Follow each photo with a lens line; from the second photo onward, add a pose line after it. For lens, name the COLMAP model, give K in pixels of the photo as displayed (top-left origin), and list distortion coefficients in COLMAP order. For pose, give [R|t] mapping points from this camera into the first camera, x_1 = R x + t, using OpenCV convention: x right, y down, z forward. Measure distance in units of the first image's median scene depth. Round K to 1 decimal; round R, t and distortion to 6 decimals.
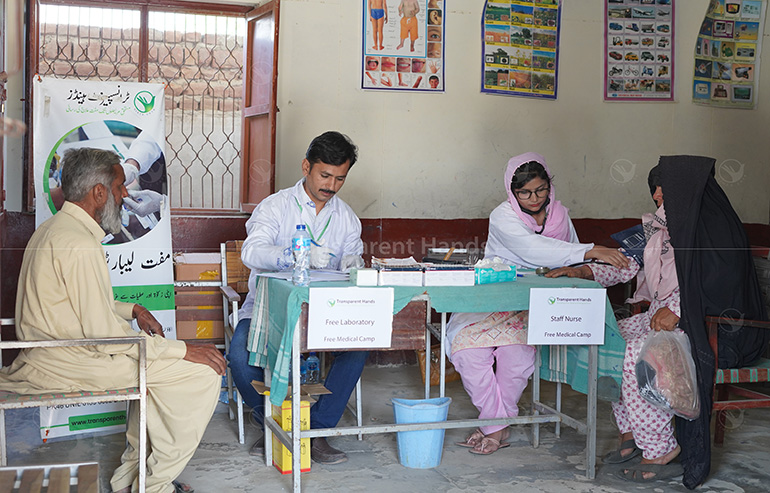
lens RADIAL K [[1084.3, 0, 385.0], [0, 1084.3, 246.5], [0, 0, 1]] dist [-0.014681, 0.006301]
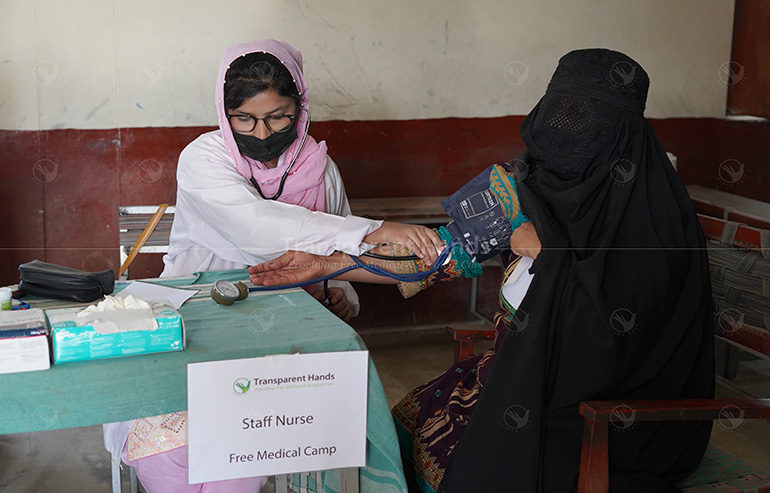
lens RADIAL K [[1084.3, 0, 385.0], [0, 1084.3, 246.5], [0, 0, 1]] dist [-0.014681, 0.006301]
pose [[0.999111, -0.022123, 0.035895, 0.174626], [0.016781, 0.989604, 0.142835, -0.062040], [-0.038682, -0.142106, 0.989095, 0.493927]]
